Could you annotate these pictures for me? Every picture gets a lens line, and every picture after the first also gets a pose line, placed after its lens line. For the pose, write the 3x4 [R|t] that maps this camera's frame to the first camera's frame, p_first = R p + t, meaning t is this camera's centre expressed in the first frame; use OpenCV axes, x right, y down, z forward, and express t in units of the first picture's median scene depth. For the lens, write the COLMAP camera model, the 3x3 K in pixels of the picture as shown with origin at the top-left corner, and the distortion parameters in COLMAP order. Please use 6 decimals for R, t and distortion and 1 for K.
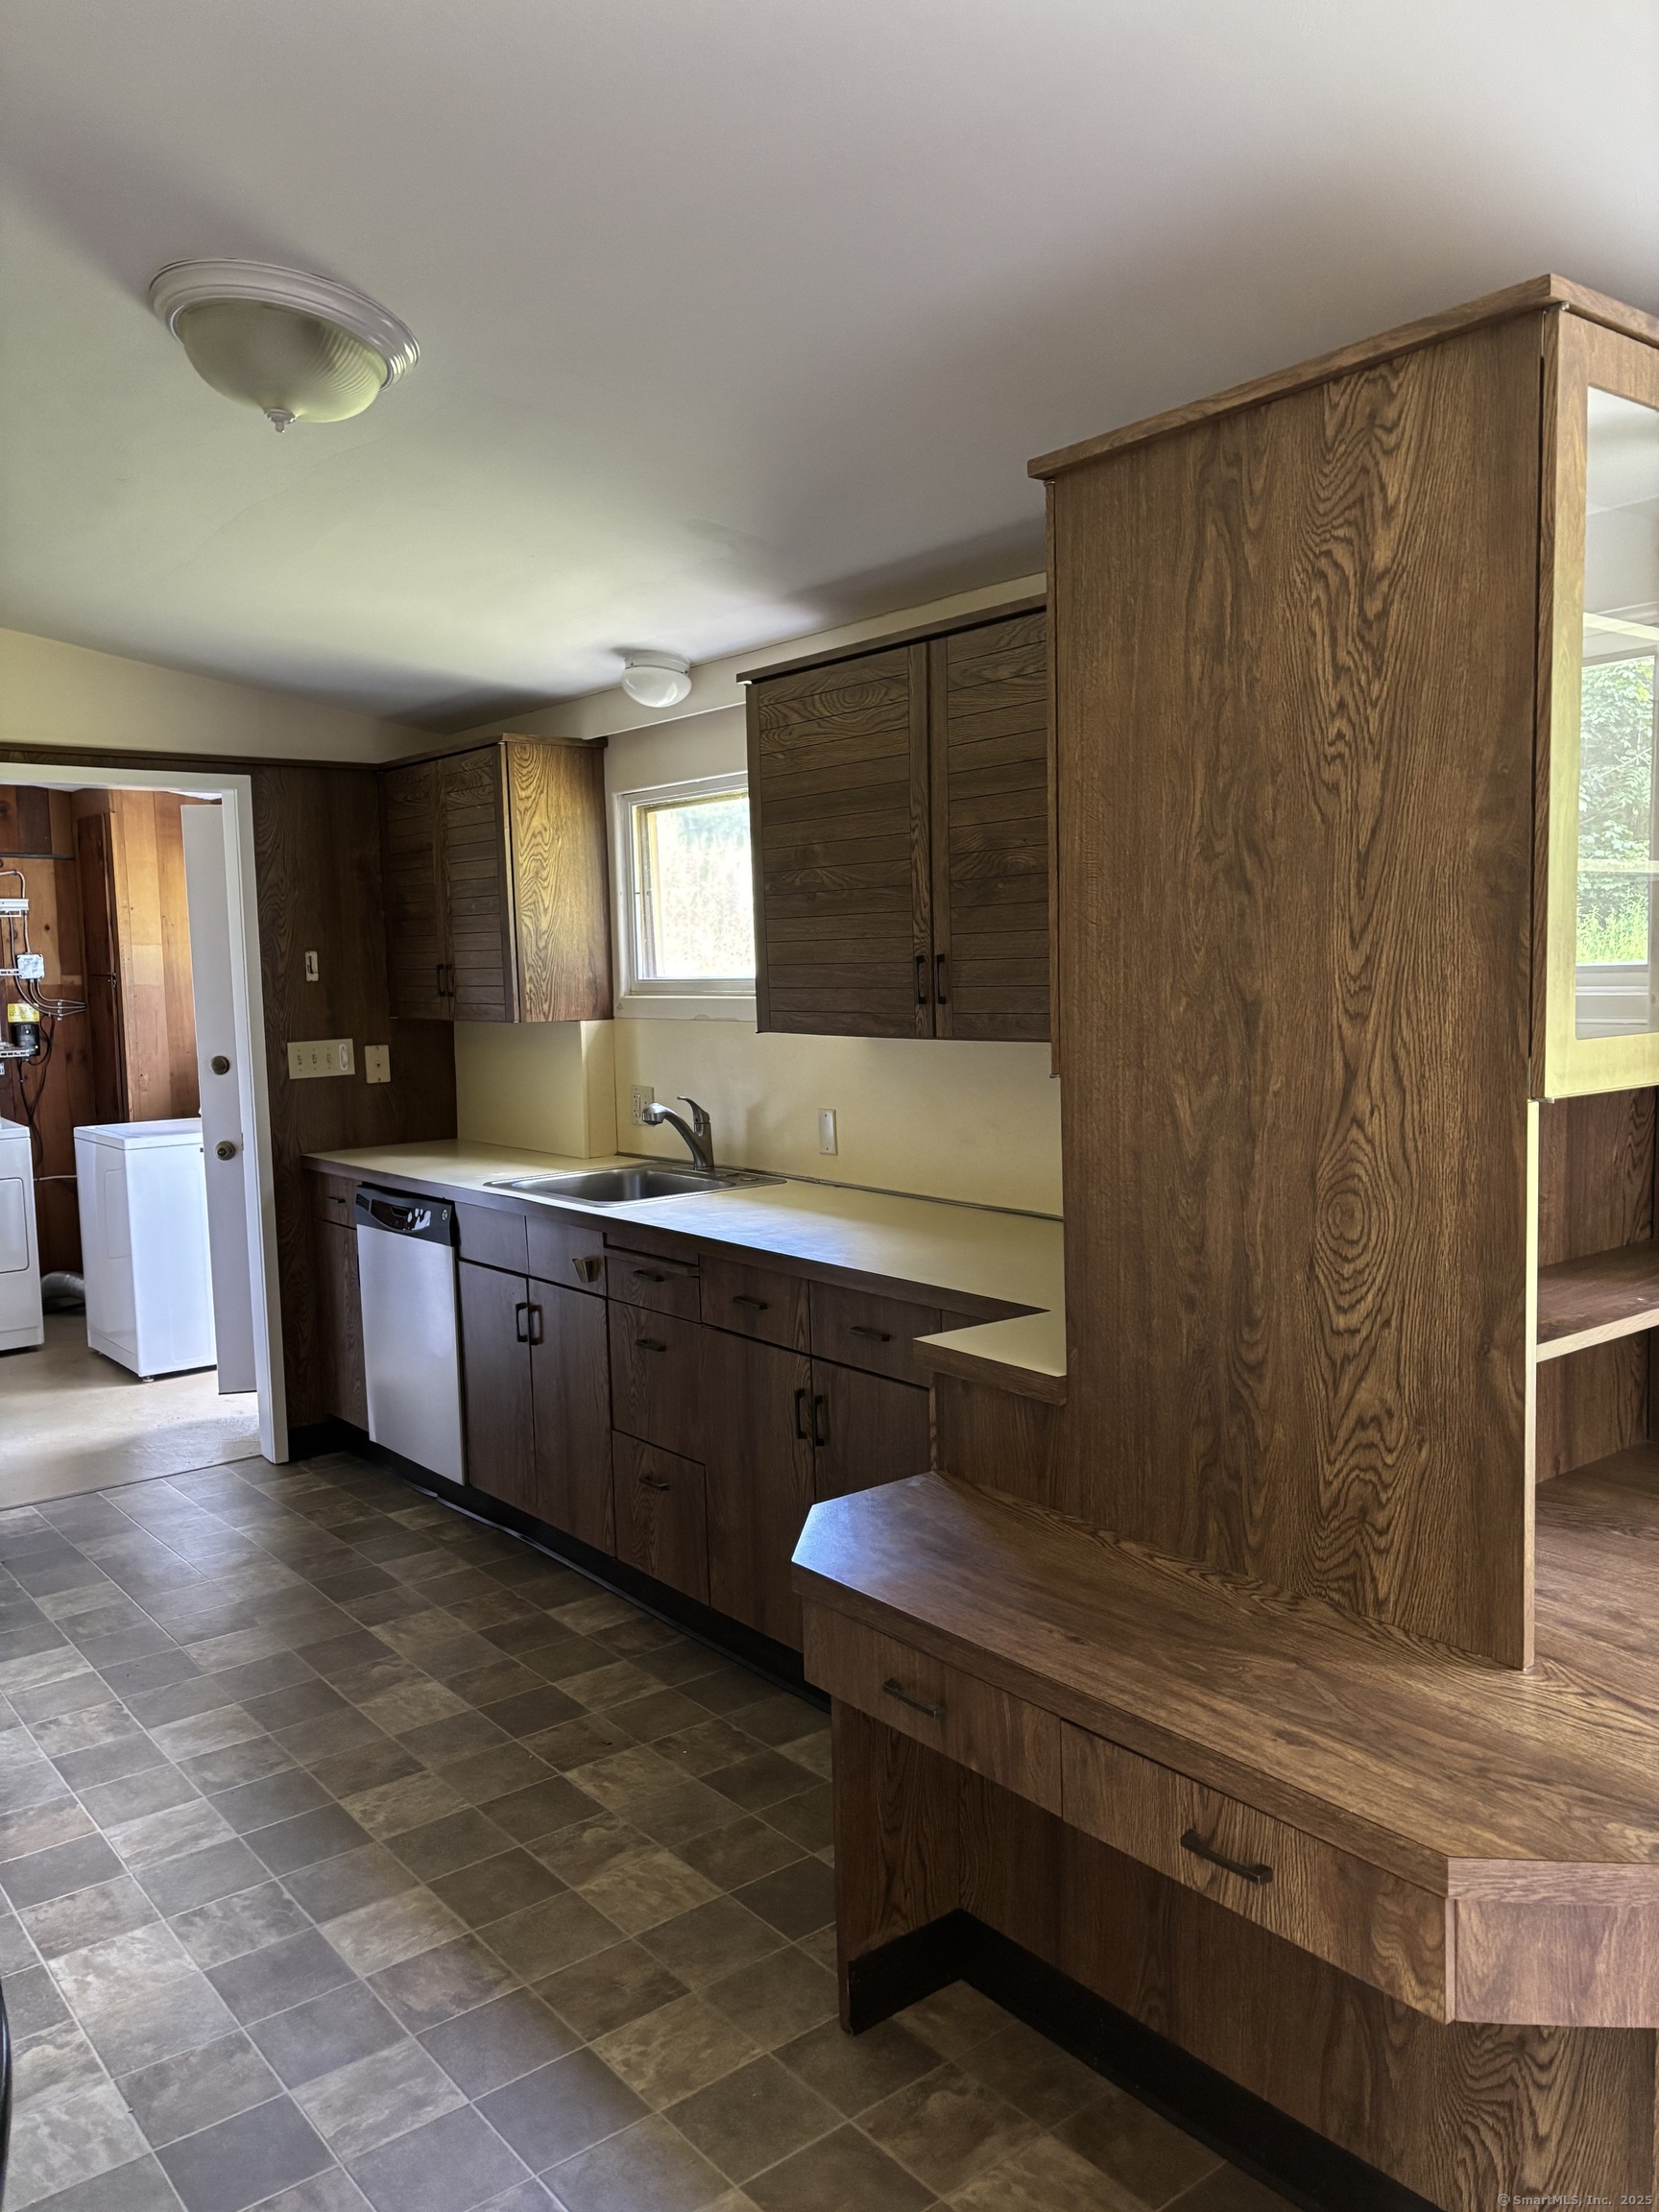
lens RADIAL K [[1677.5, 0, 829.5], [0, 1677.5, 1106.0], [0, 0, 1]] dist [0.038690, -0.032647]
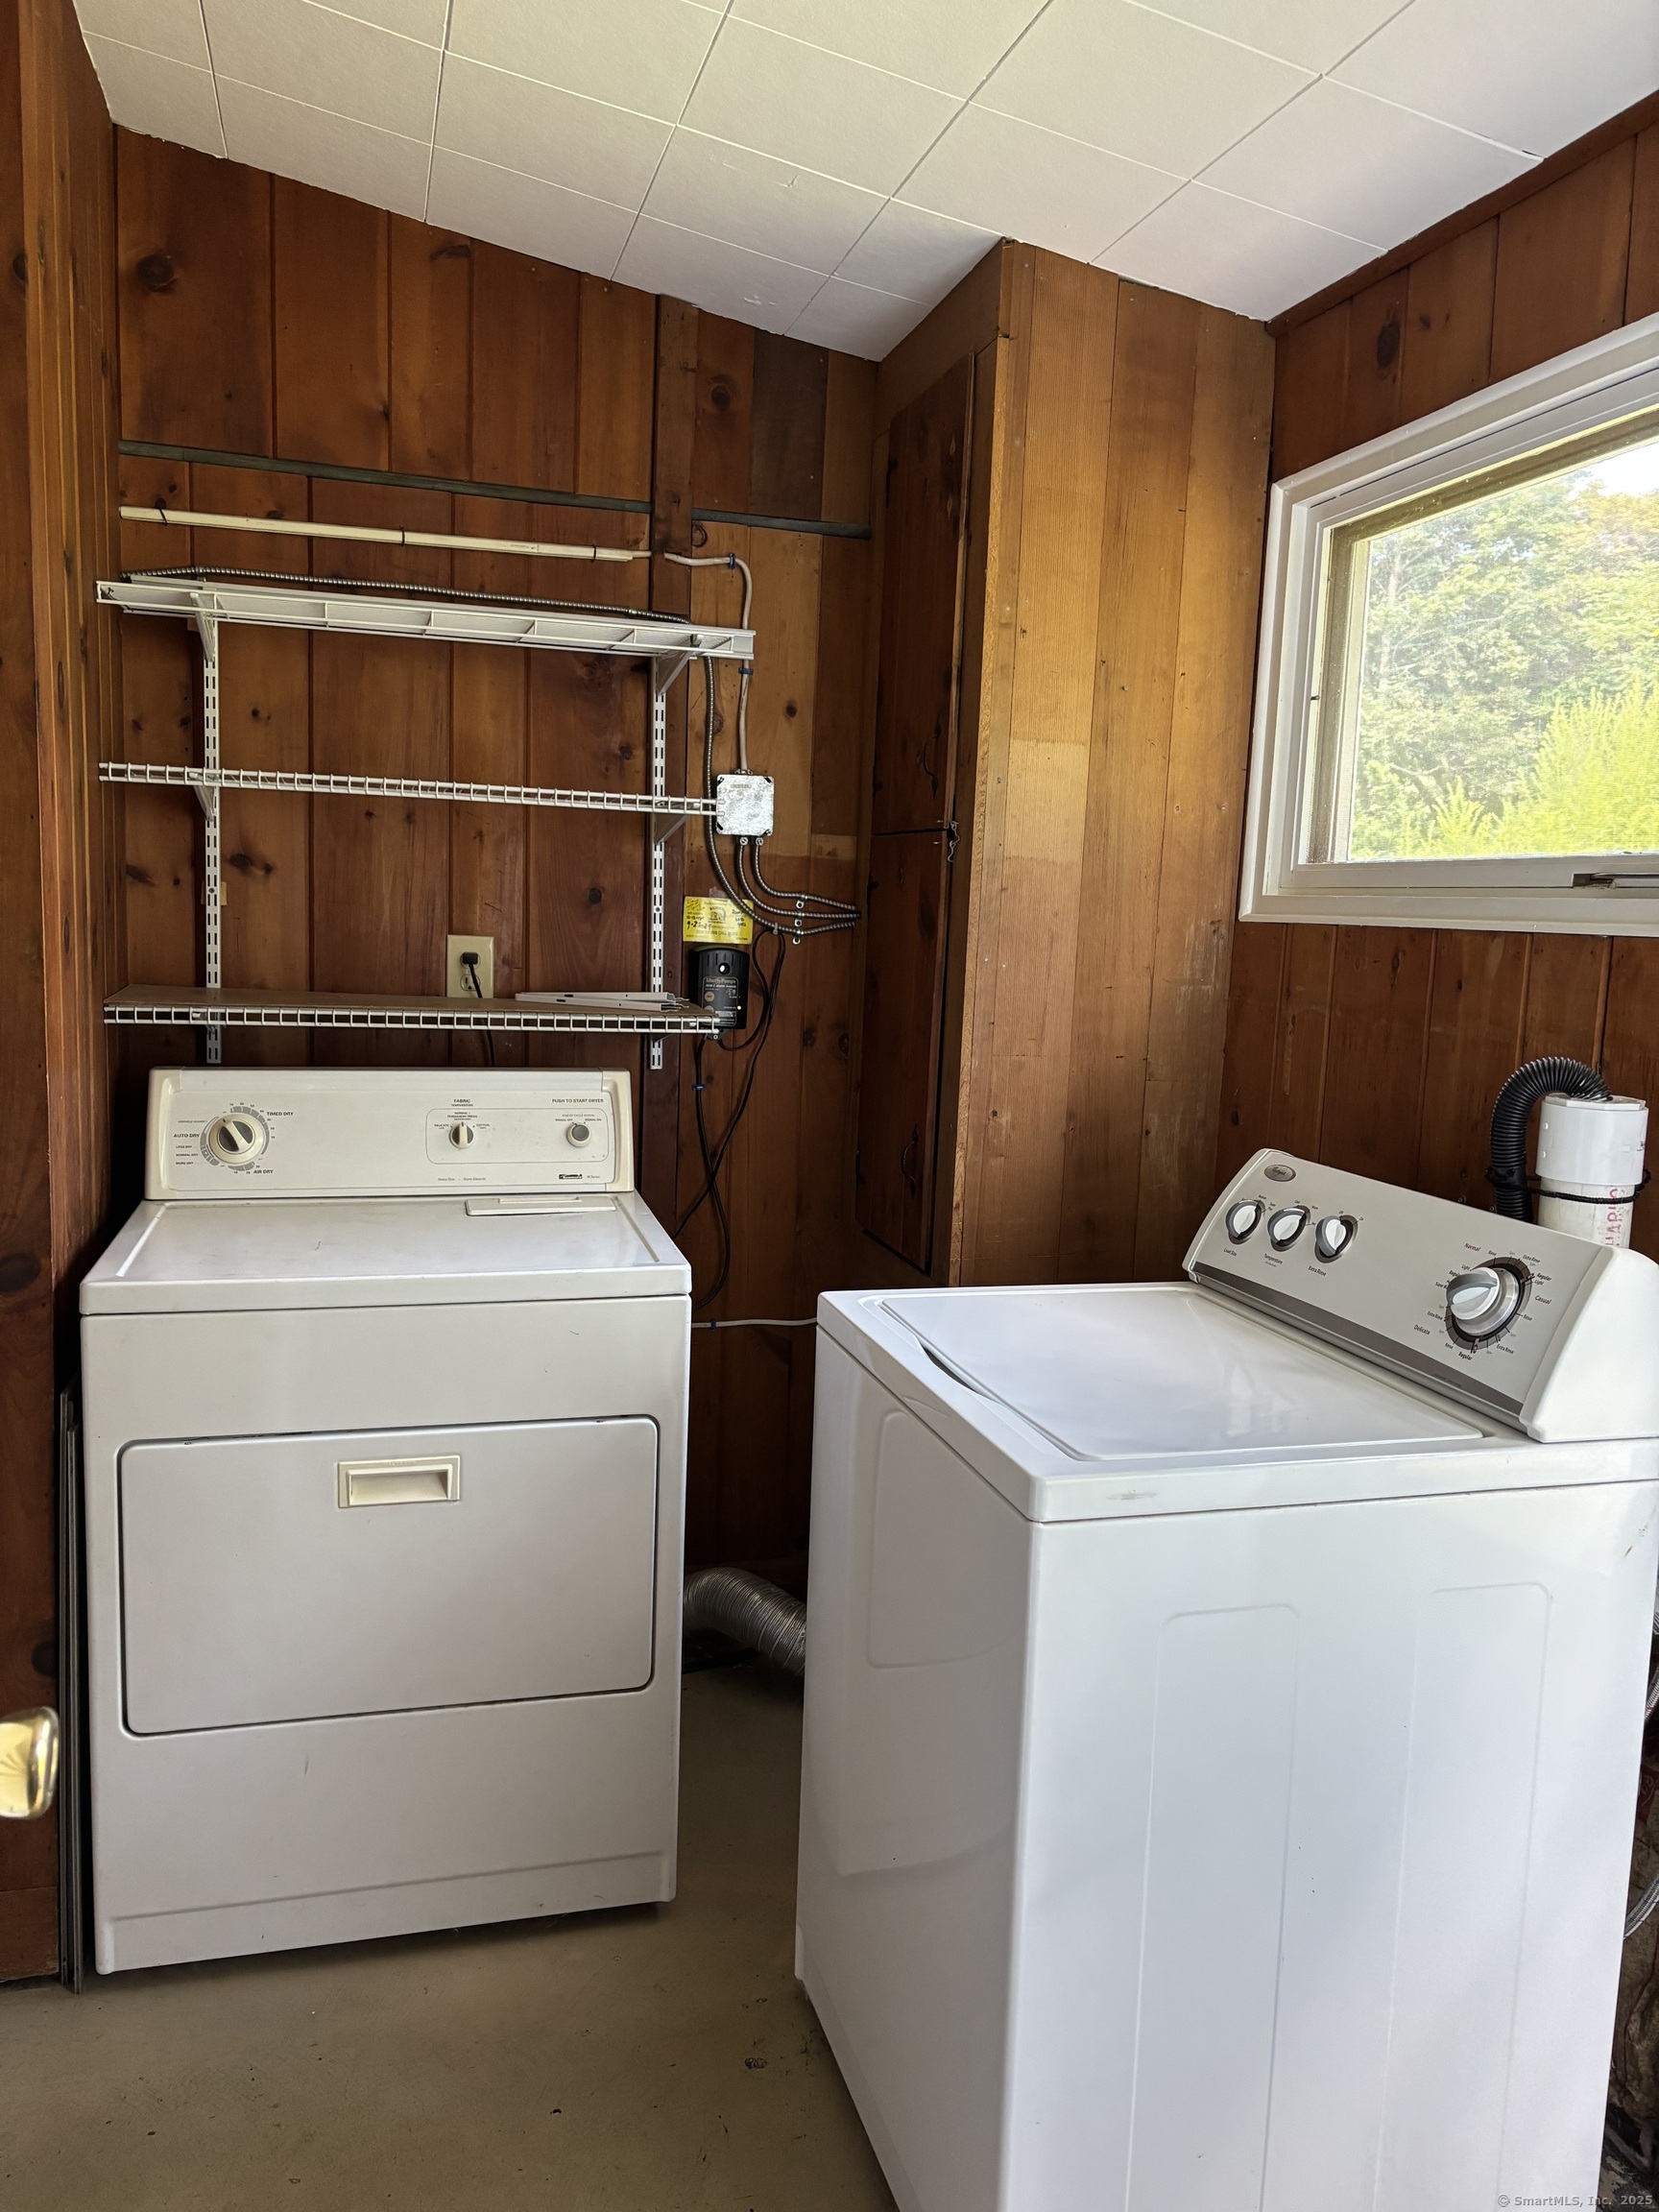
lens RADIAL K [[1677.5, 0, 829.5], [0, 1677.5, 1106.0], [0, 0, 1]] dist [0.038690, -0.032647]
pose [[0.922320, 0.102907, -0.372473, -0.299140], [-0.093890, 0.994683, 0.042322, -0.030475], [0.374848, -0.004063, 0.927077, 0.638974]]
